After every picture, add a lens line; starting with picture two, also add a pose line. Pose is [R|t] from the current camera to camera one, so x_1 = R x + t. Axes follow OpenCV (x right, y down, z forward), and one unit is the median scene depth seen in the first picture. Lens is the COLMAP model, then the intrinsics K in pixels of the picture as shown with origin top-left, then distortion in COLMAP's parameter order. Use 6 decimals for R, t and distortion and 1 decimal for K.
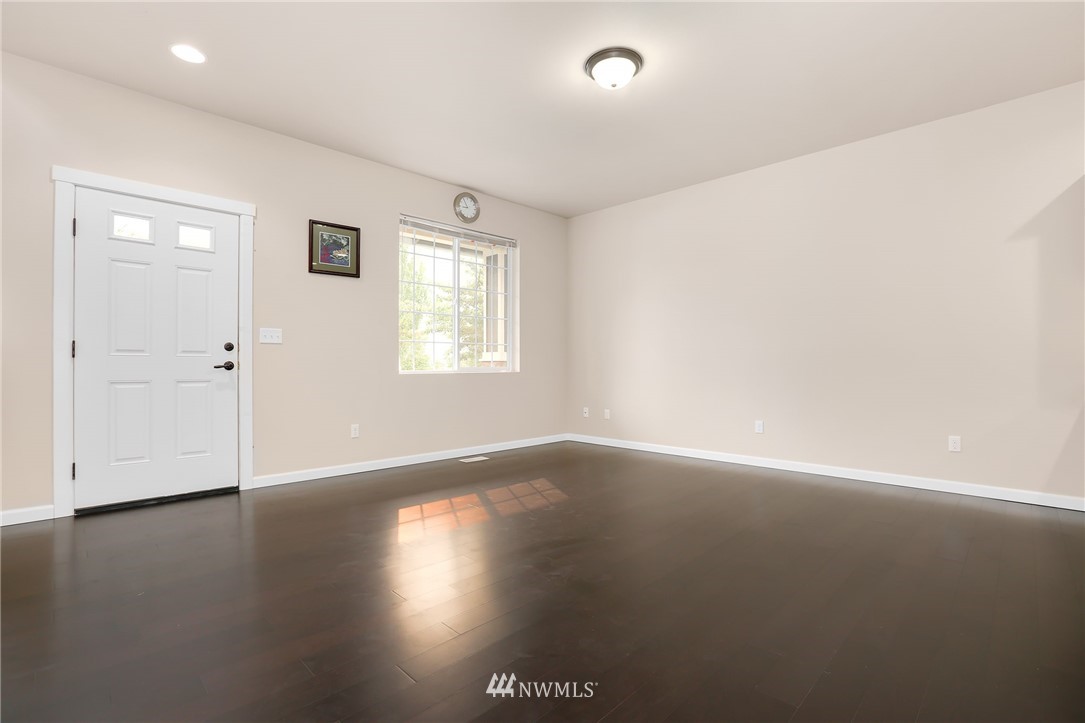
lens RADIAL K [[509.7, 0, 540.0], [0, 509.7, 358.6], [0, 0, 1]] dist [-0.002492, -0.000402]
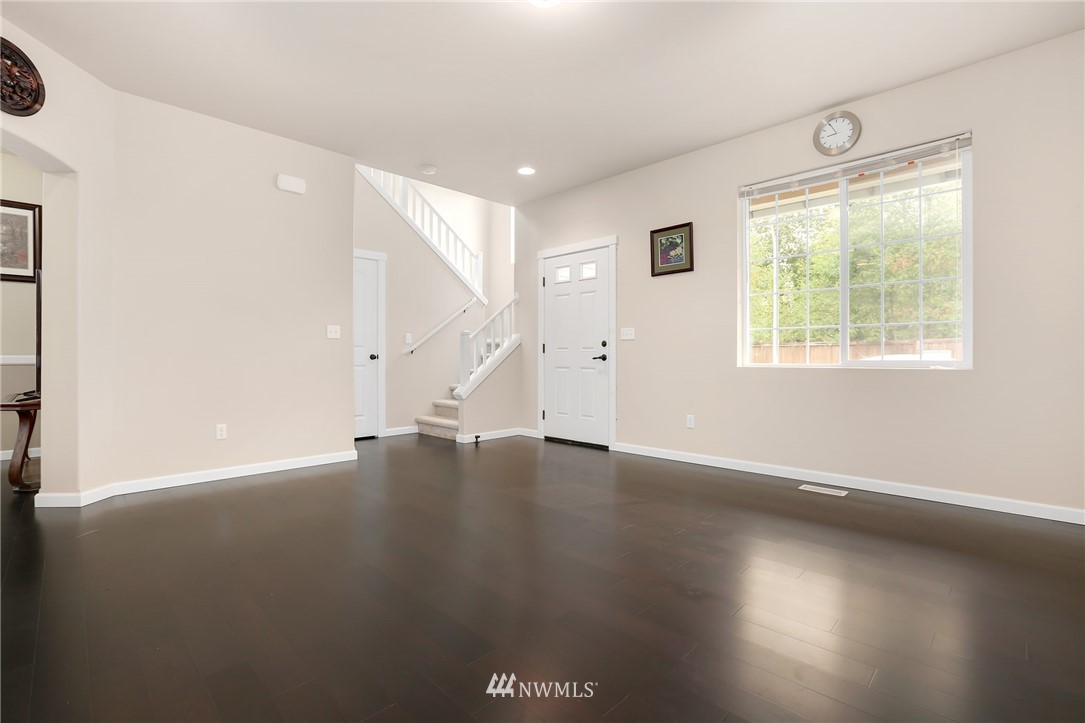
lens RADIAL K [[509.7, 0, 543.0], [0, 509.7, 359.6], [0, 0, 1]] dist [-0.002492, -0.000402]
pose [[0.013824, -0.001489, -0.999903, 0.749493], [0.005580, 0.999983, -0.001412, 0.020271], [0.999889, -0.005560, 0.013832, 0.790221]]
